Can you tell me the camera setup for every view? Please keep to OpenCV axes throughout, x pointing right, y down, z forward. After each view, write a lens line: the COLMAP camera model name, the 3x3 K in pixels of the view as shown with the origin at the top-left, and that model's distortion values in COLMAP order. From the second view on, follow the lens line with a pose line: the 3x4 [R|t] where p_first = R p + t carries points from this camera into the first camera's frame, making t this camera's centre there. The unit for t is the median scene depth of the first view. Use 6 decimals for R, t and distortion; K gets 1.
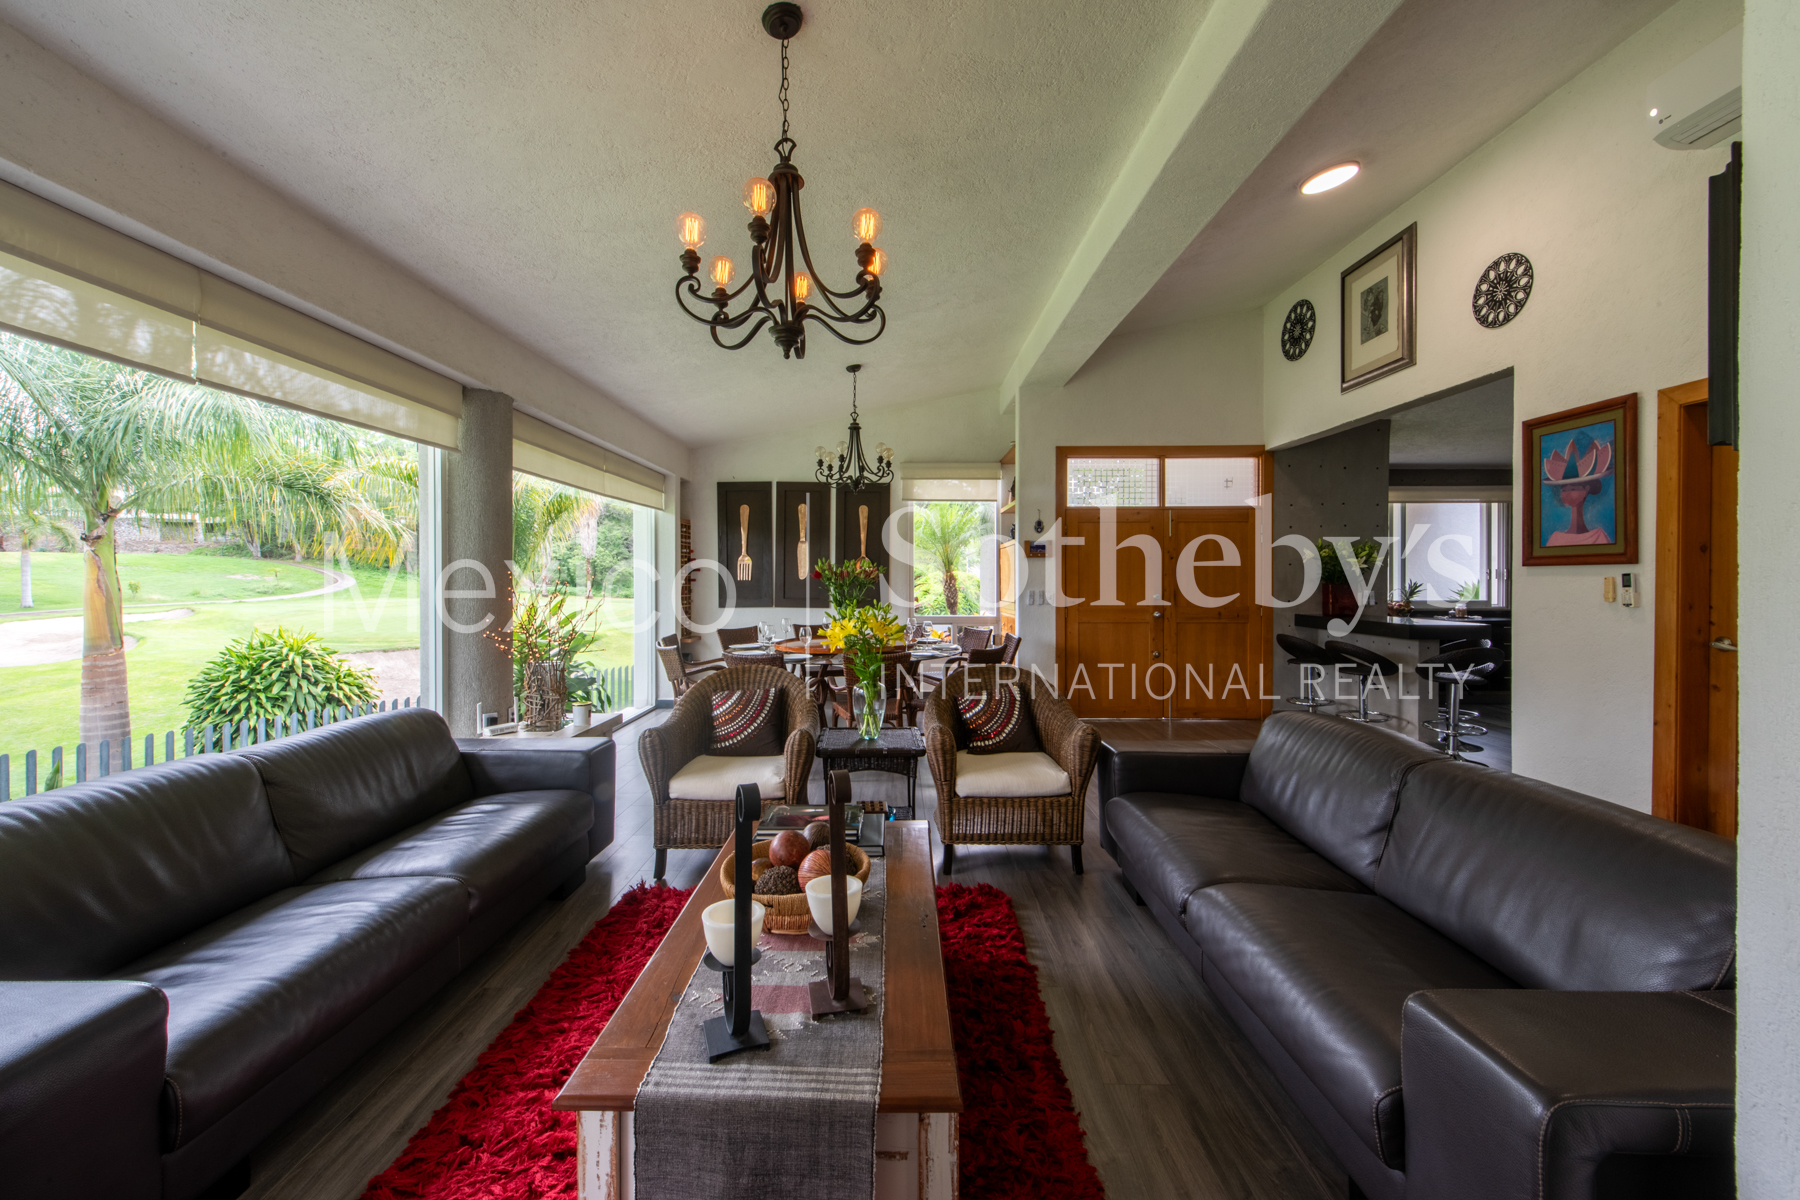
lens RADIAL K [[714.7, 0, 892.0], [0, 714.7, 579.8], [0, 0, 1]] dist [-0.000367, -0.000034]
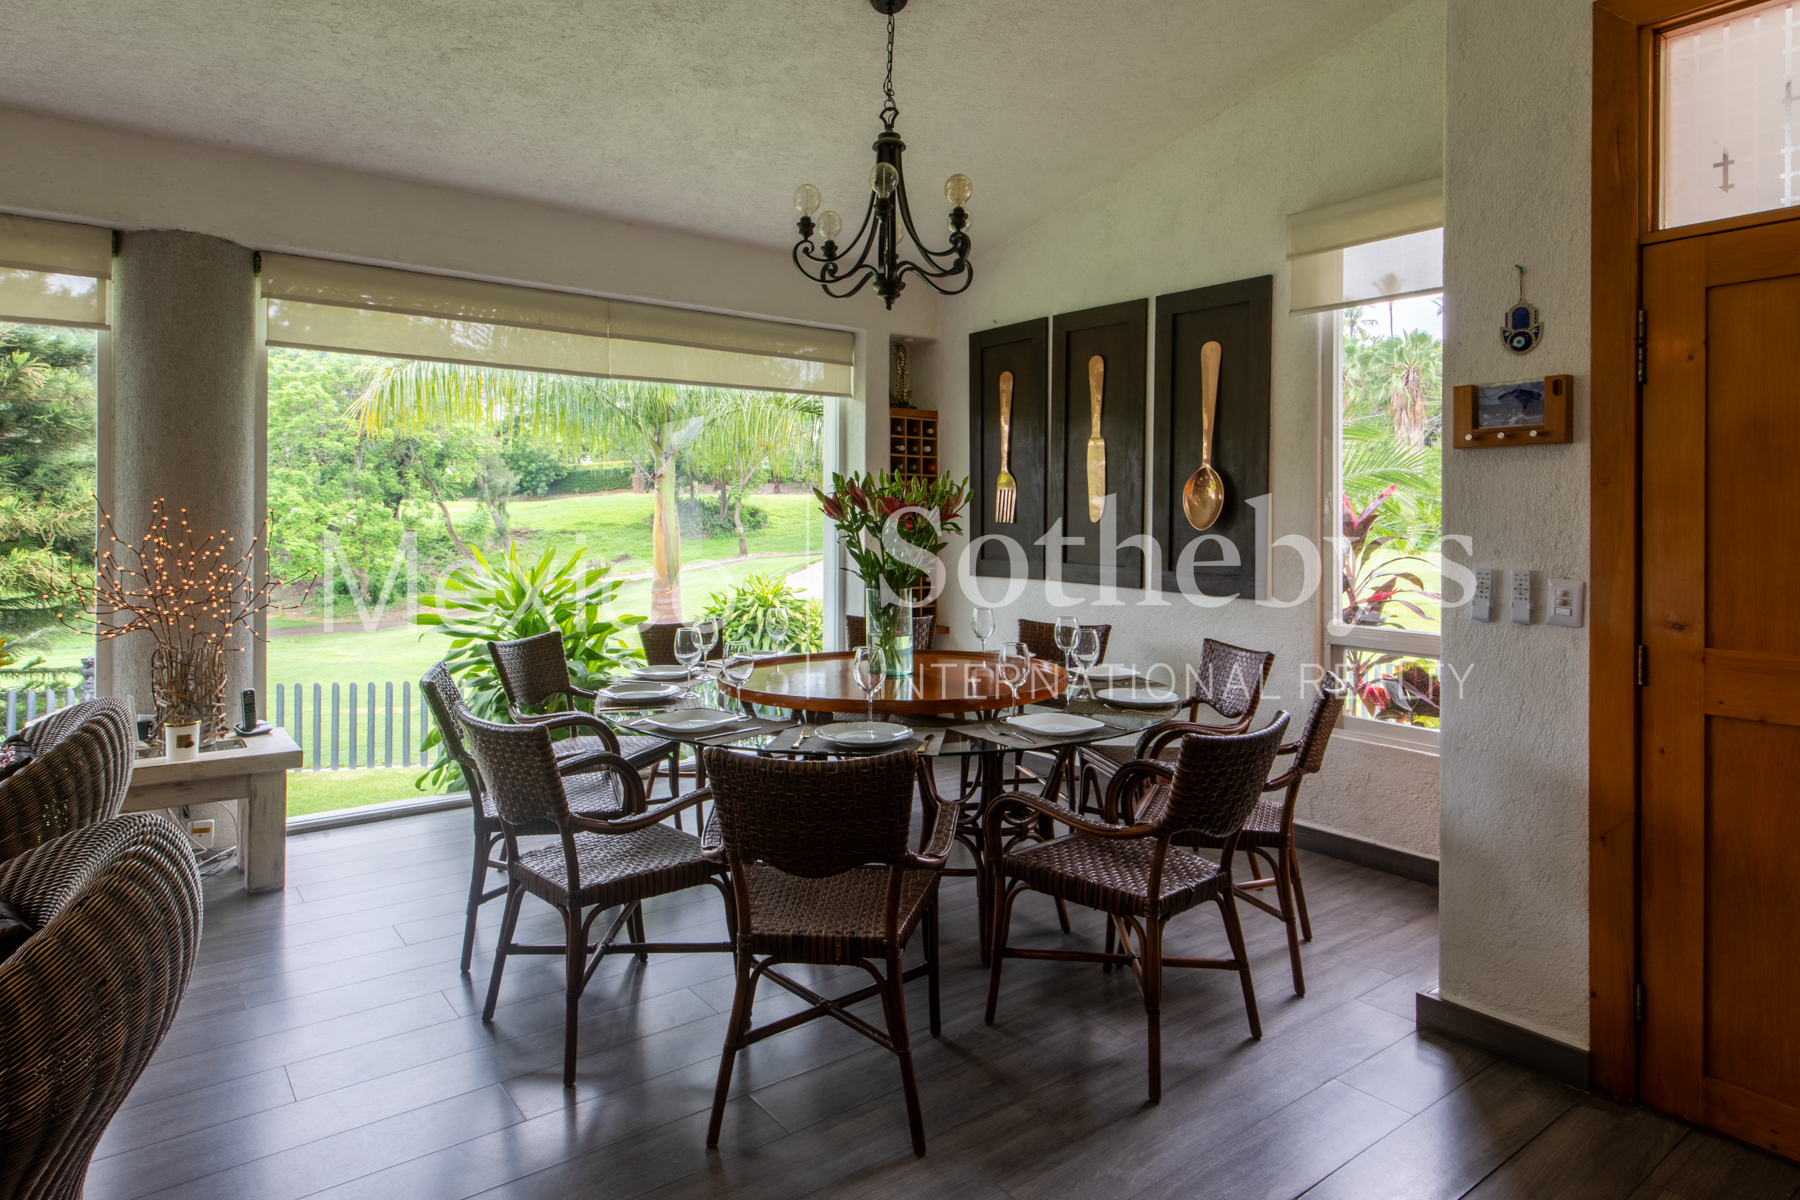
lens RADIAL K [[1035.1, 0, 896.6], [0, 1035.1, 517.3], [0, 0, 1]] dist [-0.001714, -0.000416]
pose [[0.594674, 0.002288, -0.803963, 0.374862], [-0.011677, 0.999915, -0.005791, 0.000563], [0.803882, 0.012832, 0.594651, 0.589004]]
